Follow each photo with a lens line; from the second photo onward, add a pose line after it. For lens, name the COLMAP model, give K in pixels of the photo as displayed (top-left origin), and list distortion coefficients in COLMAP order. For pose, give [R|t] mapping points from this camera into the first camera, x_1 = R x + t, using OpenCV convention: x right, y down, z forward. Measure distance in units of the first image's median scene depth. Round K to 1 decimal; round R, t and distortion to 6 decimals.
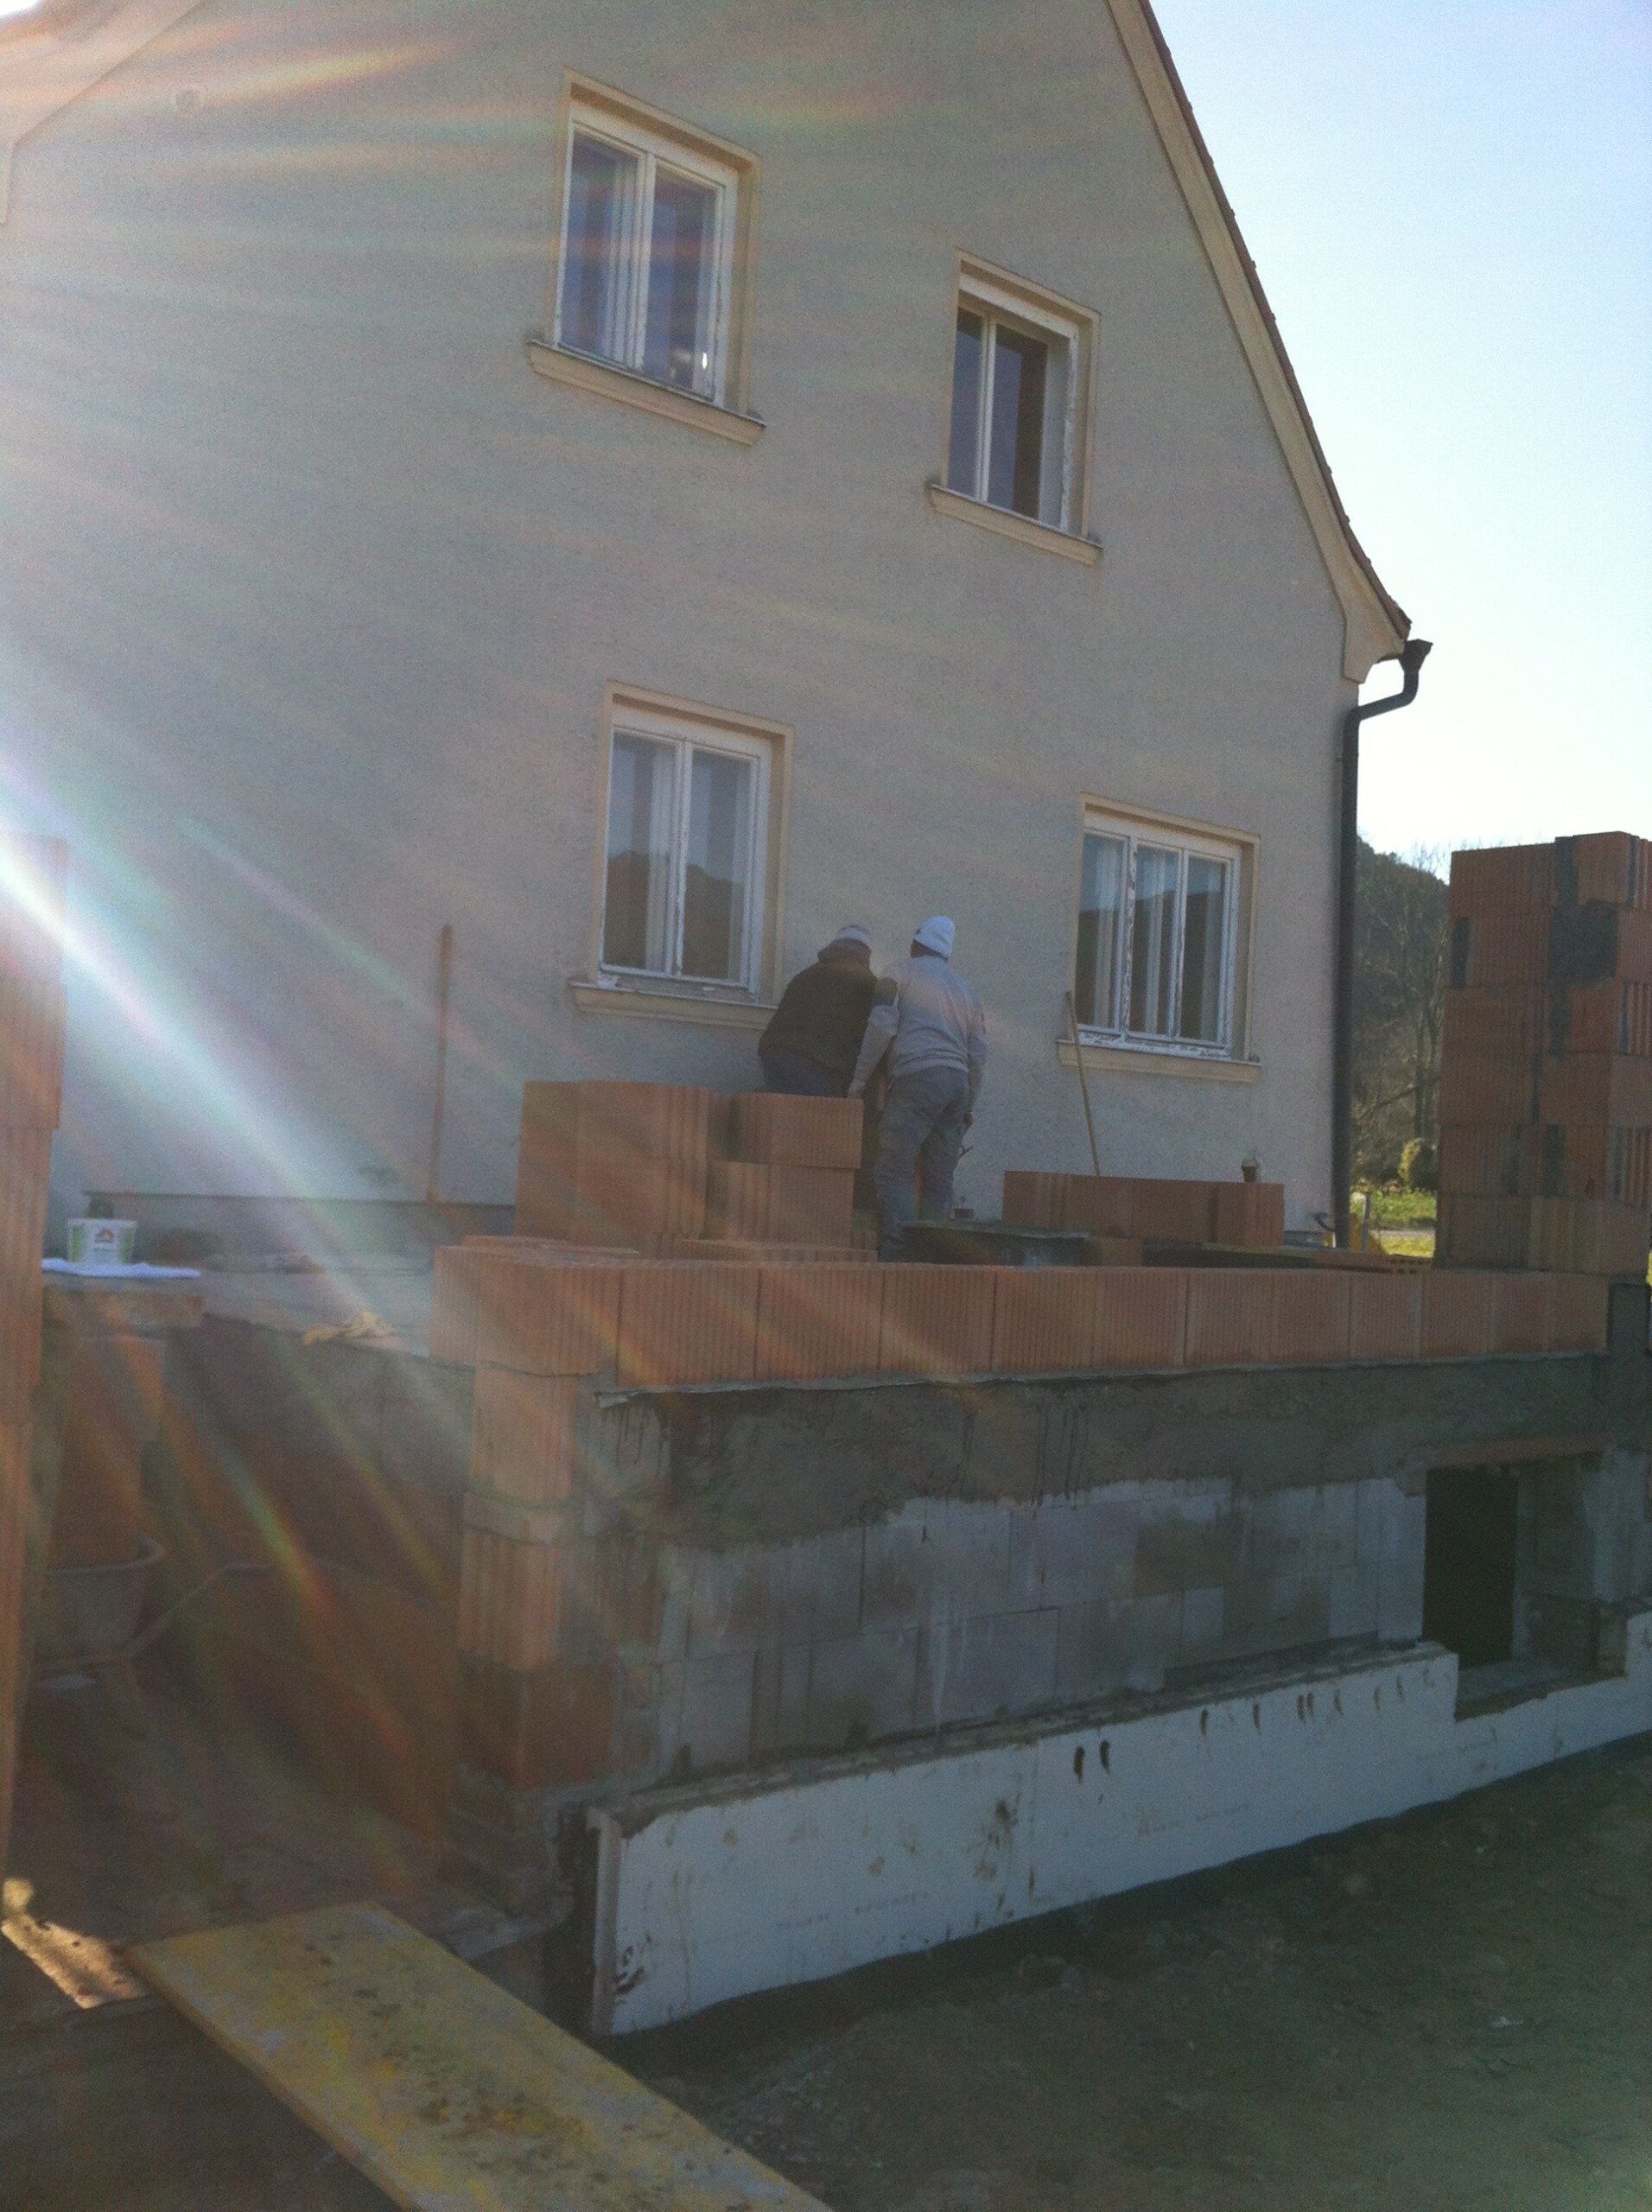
lens RADIAL K [[2086.4, 0, 826.0], [0, 2086.4, 1106.0], [0, 0, 1]] dist [0.166160, -0.490492]
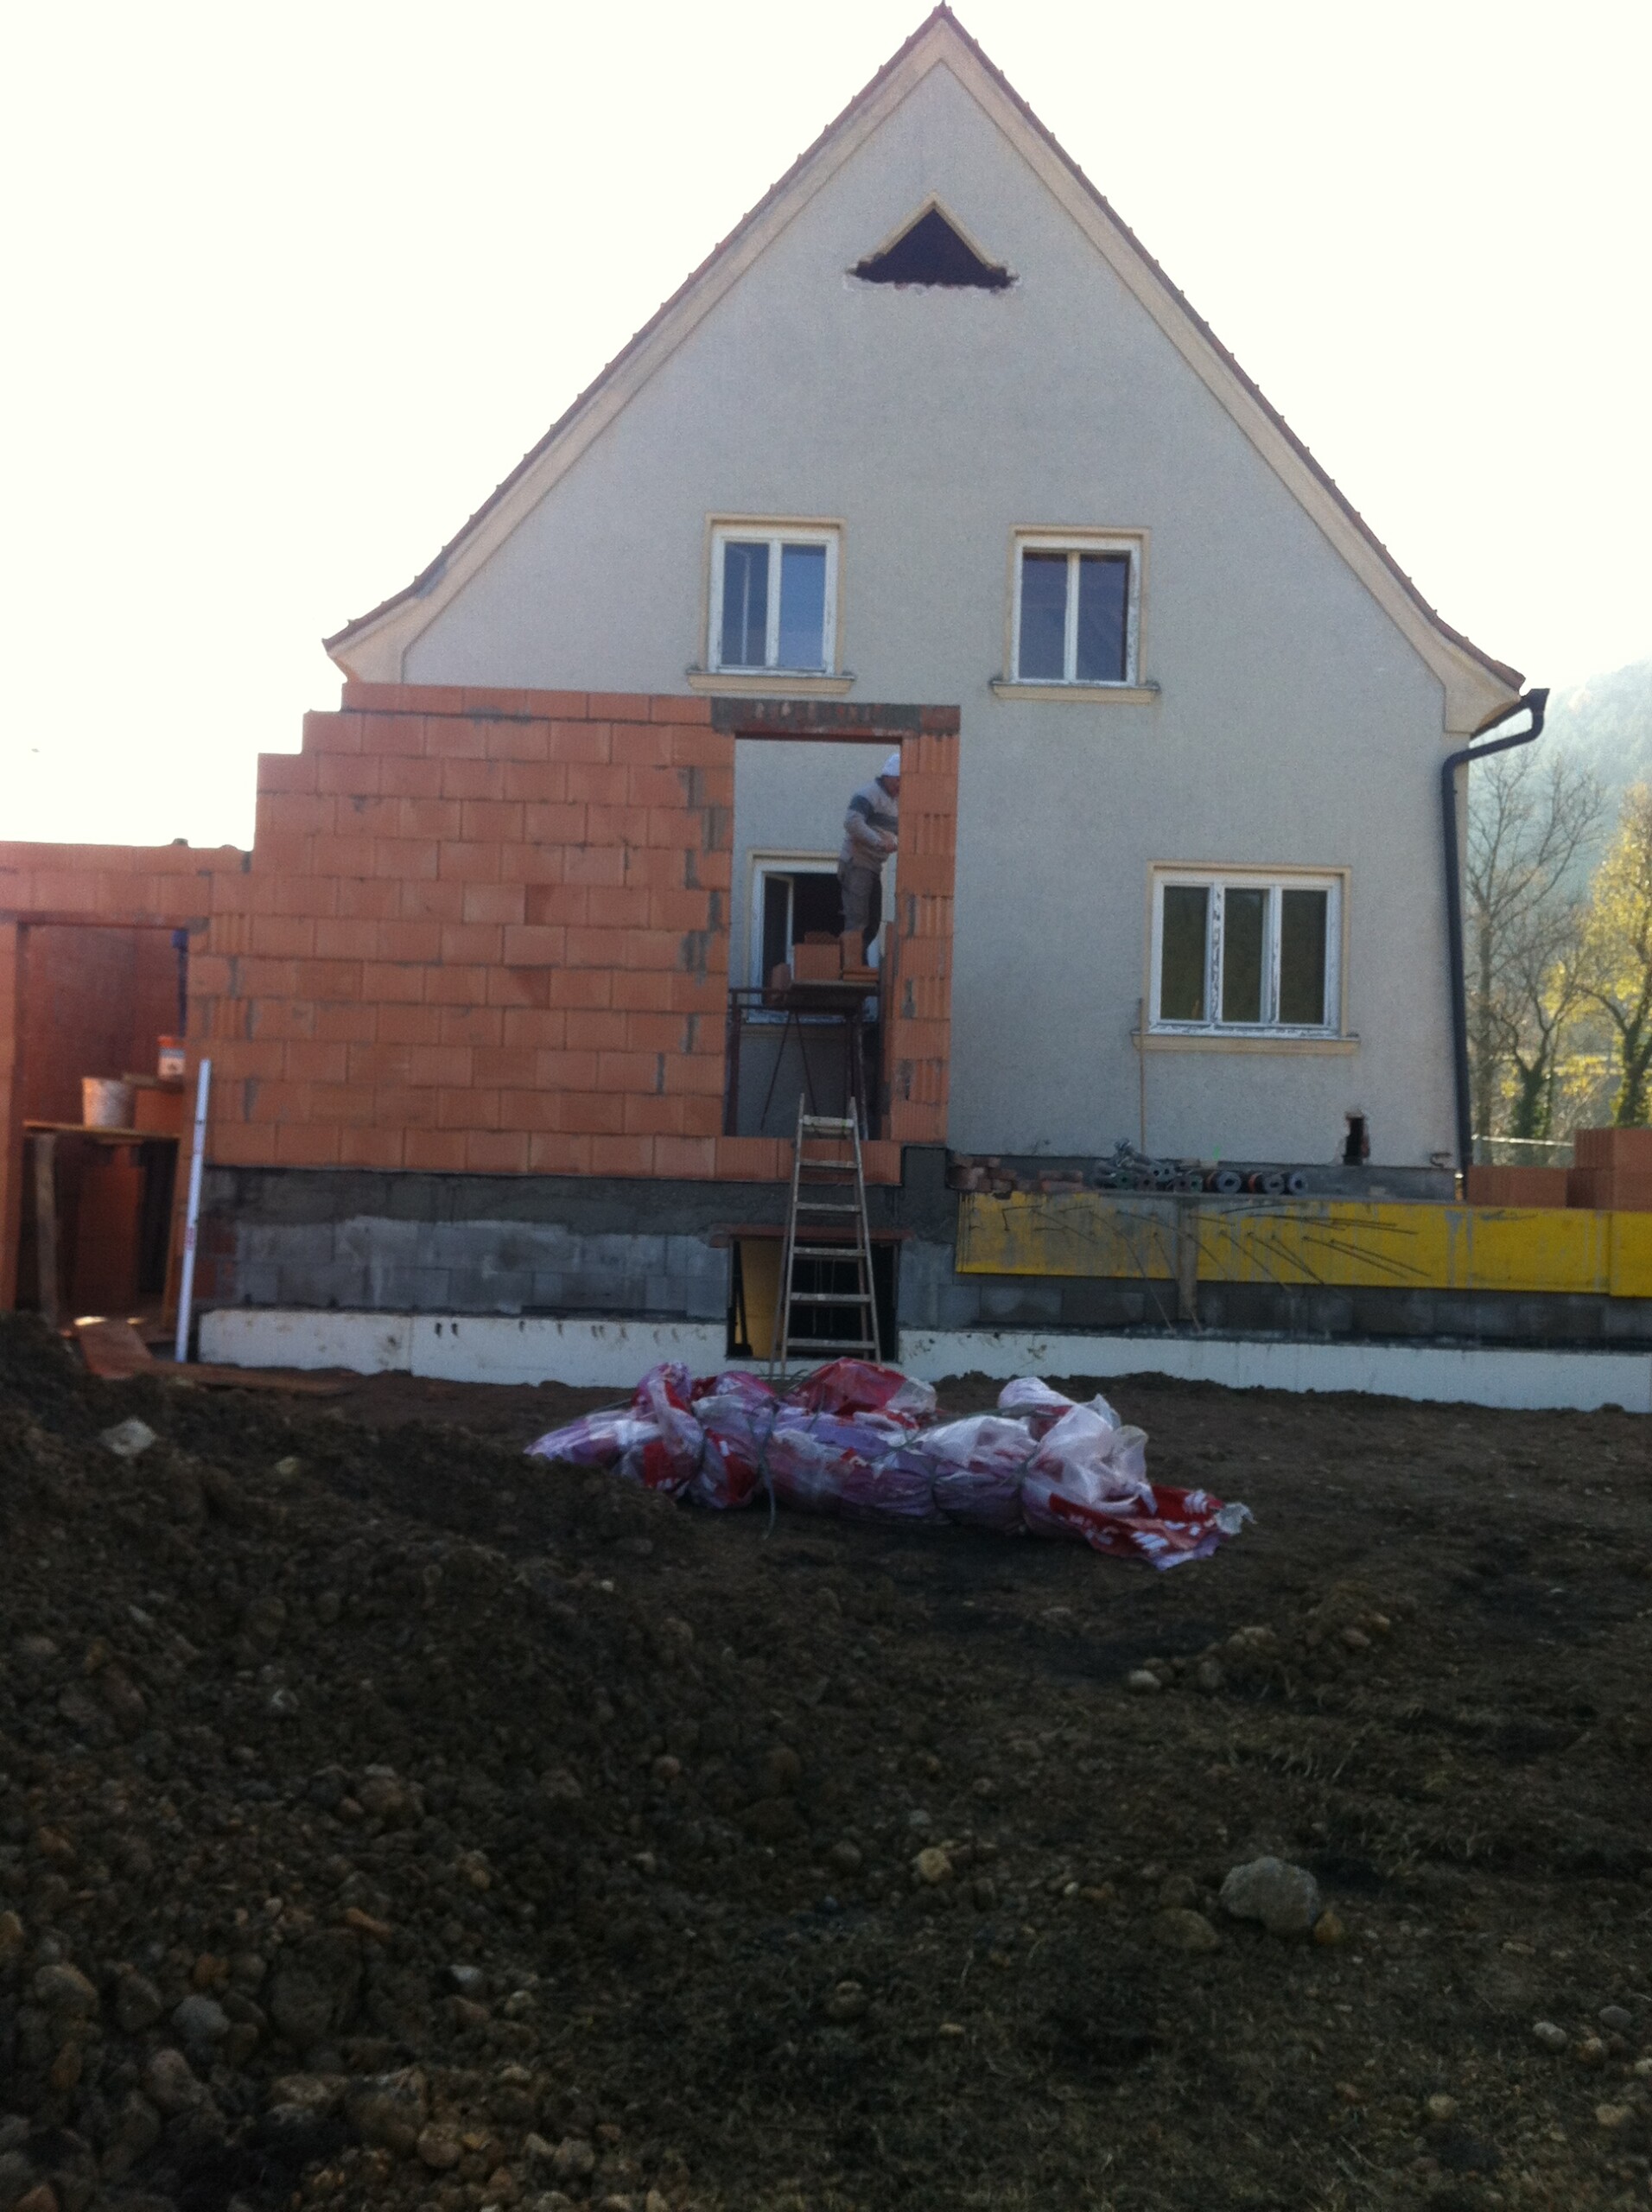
lens RADIAL K [[2086.4, 0, 826.0], [0, 2086.4, 1106.0], [0, 0, 1]] dist [0.166160, -0.490492]
pose [[0.754740, -0.044843, -0.654489, 1.035772], [0.025298, 0.998908, -0.039269, 0.082299], [0.655536, 0.013080, 0.755051, -0.266281]]
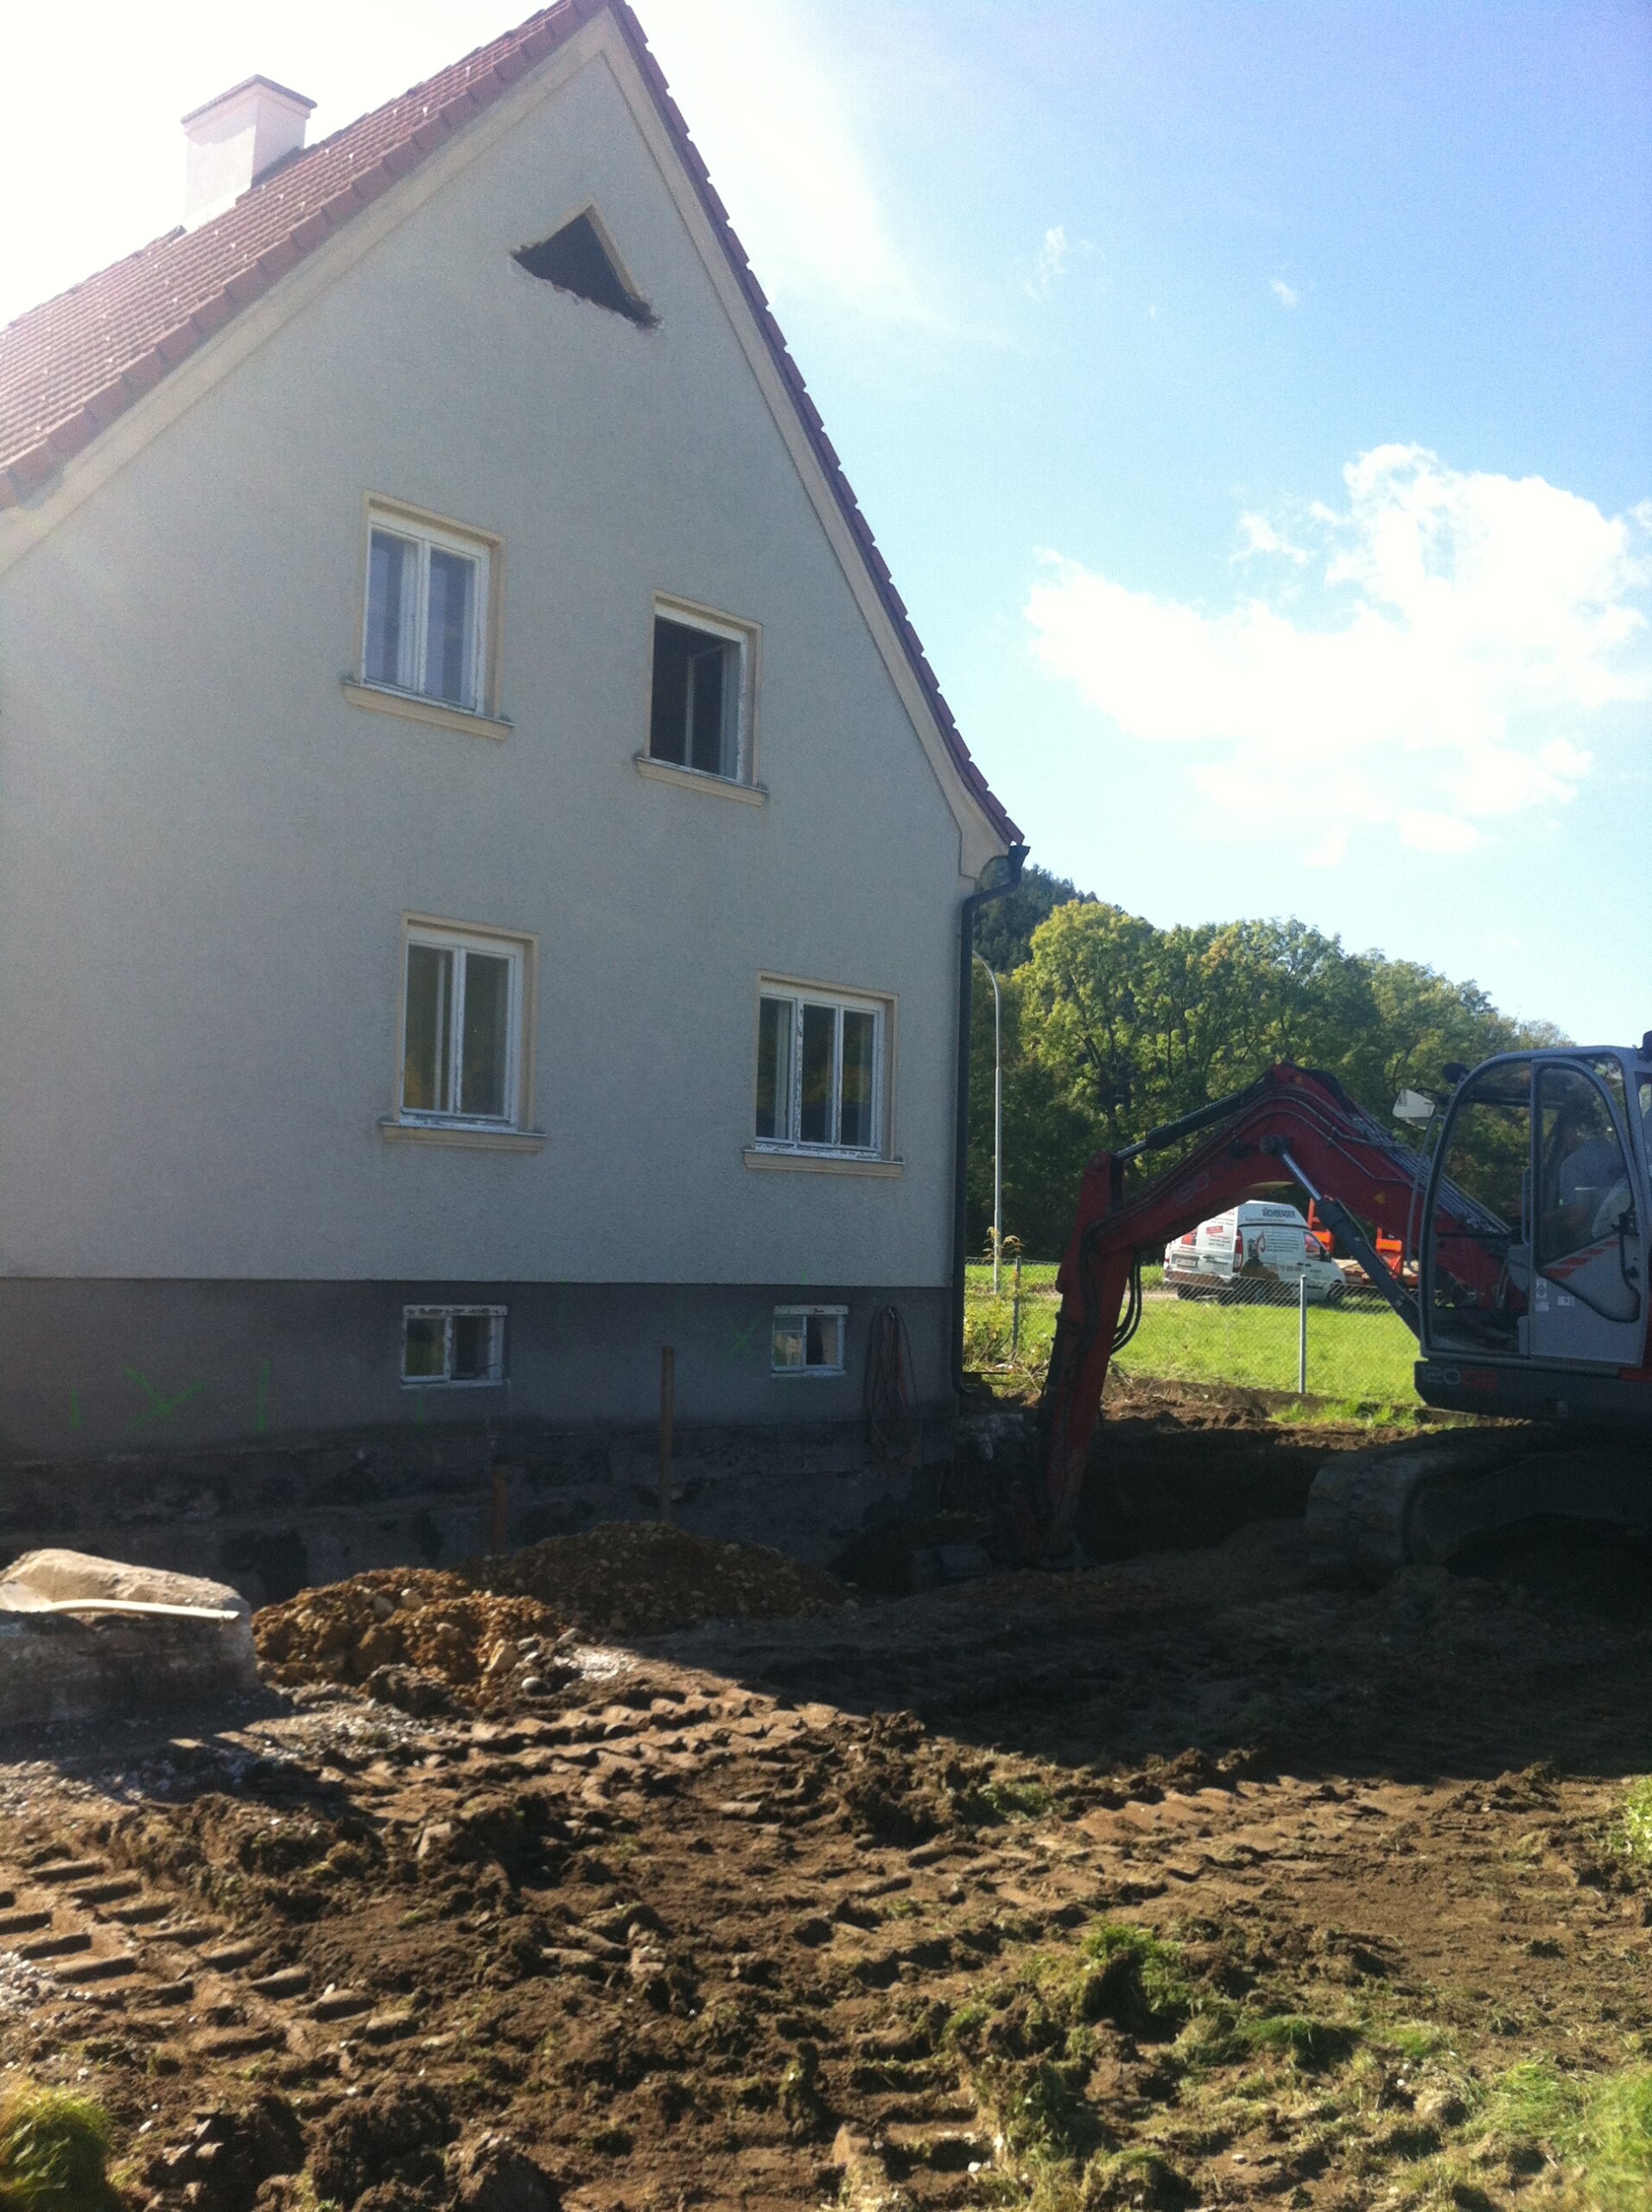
lens RADIAL K [[2086.4, 0, 826.0], [0, 2086.4, 1106.0], [0, 0, 1]] dist [0.166160, -0.490492]
pose [[0.995773, -0.018557, 0.089958, 0.048687], [0.022228, 0.998953, -0.039983, -0.005163], [-0.089122, 0.041813, 0.995143, -0.417105]]
